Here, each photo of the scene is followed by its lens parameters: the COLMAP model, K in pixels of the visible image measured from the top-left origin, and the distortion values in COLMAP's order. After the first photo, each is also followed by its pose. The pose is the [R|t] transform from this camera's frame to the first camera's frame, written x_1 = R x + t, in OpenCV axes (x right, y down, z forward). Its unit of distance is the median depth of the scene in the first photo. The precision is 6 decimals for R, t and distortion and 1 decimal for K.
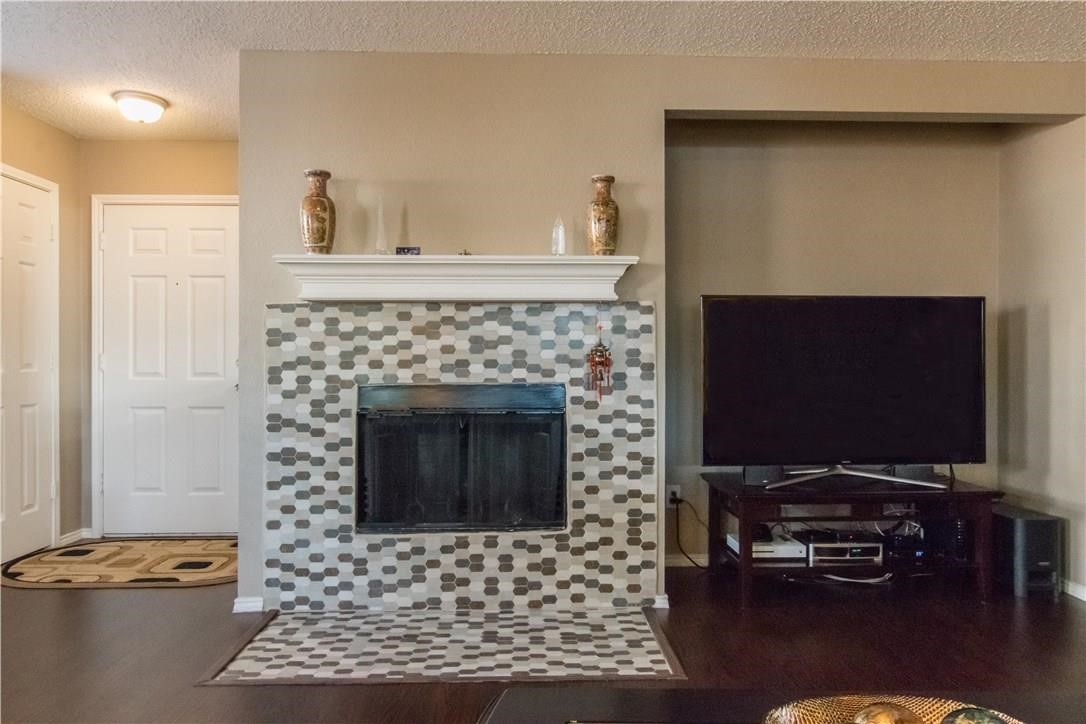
lens RADIAL K [[700.4, 0, 543.0], [0, 700.4, 362.0], [0, 0, 1]] dist [-0.006153, -0.000539]
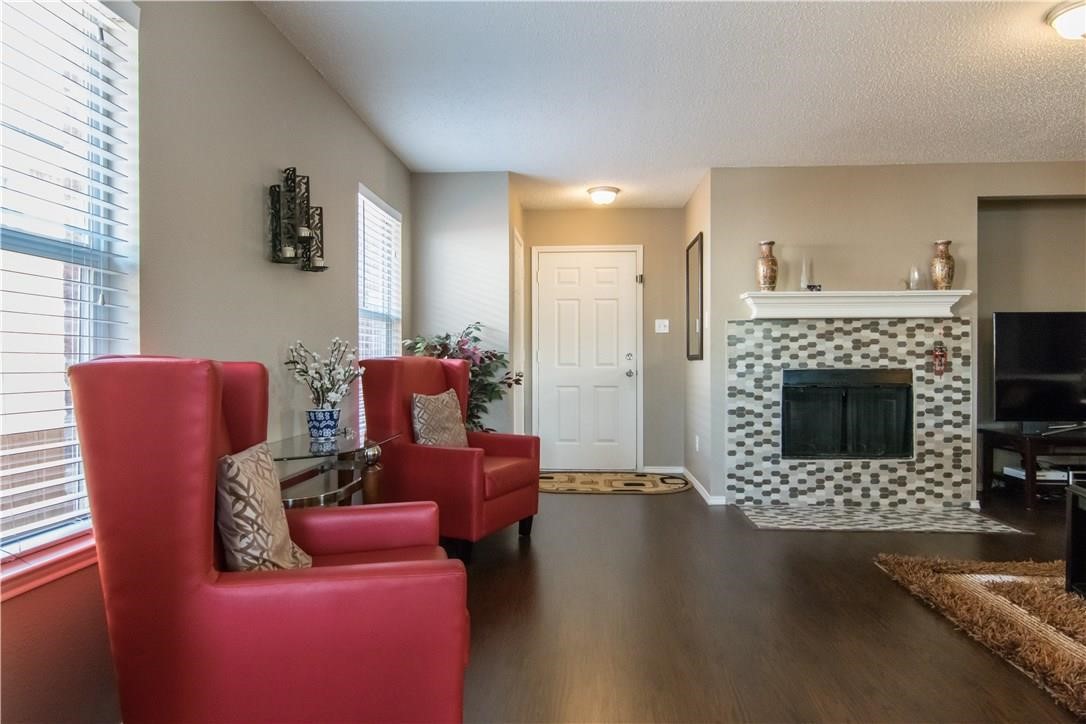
lens RADIAL K [[654.2, 0, 543.0], [0, 654.2, 362.0], [0, 0, 1]] dist [-0.005120, 0.000960]
pose [[0.995021, -0.001057, -0.099659, -0.670997], [0.001572, 0.999986, 0.005084, 0.007158], [0.099652, -0.005215, 0.995009, -0.588370]]
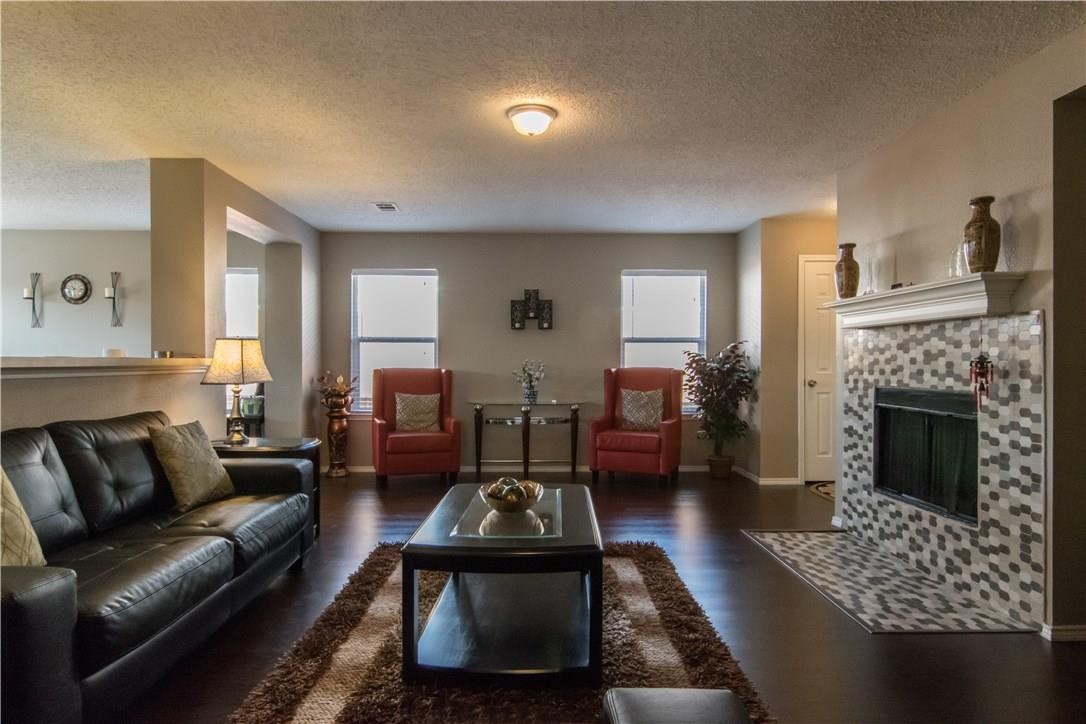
lens RADIAL K [[654.2, 0, 543.0], [0, 654.2, 362.0], [0, 0, 1]] dist [-0.005120, 0.000960]
pose [[-0.006187, 0.002215, -0.999978, 1.051608], [-0.000252, 0.999998, 0.002217, -0.018756], [0.999981, 0.000266, -0.006186, 0.336759]]
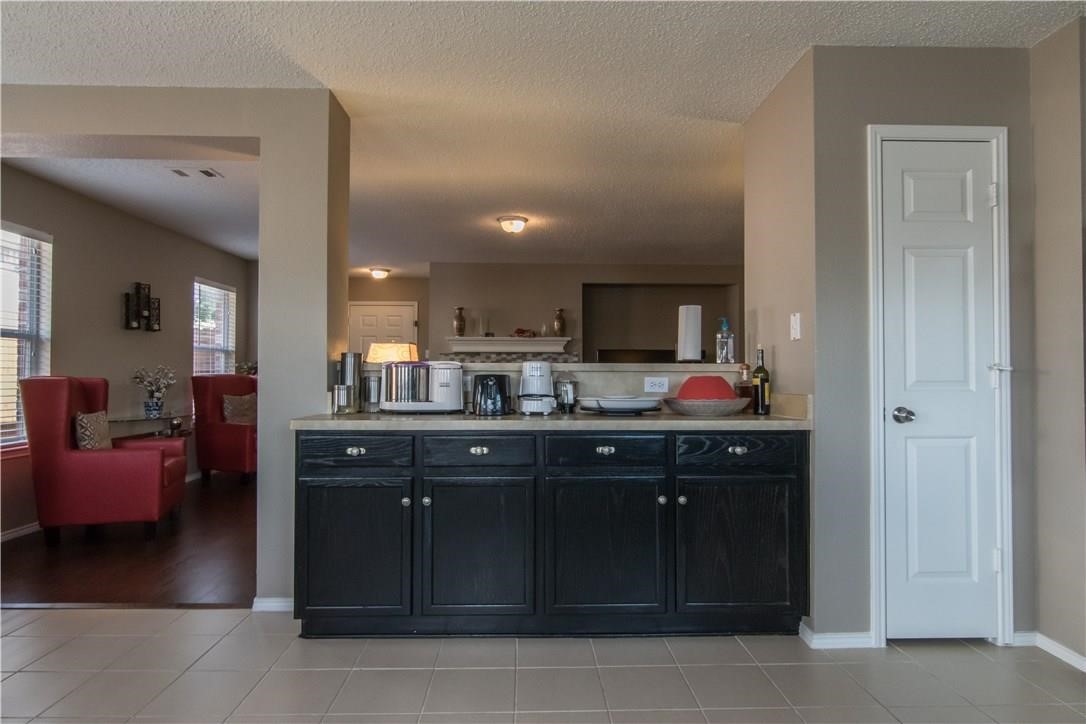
lens RADIAL K [[601.5, 0, 543.0], [0, 601.5, 362.0], [0, 0, 1]] dist [-0.005416, -0.000792]
pose [[0.999933, 0.003235, -0.011157, 0.046987], [-0.003427, 0.999846, -0.017215, -0.007680], [0.011099, 0.017252, 0.999790, -1.390091]]
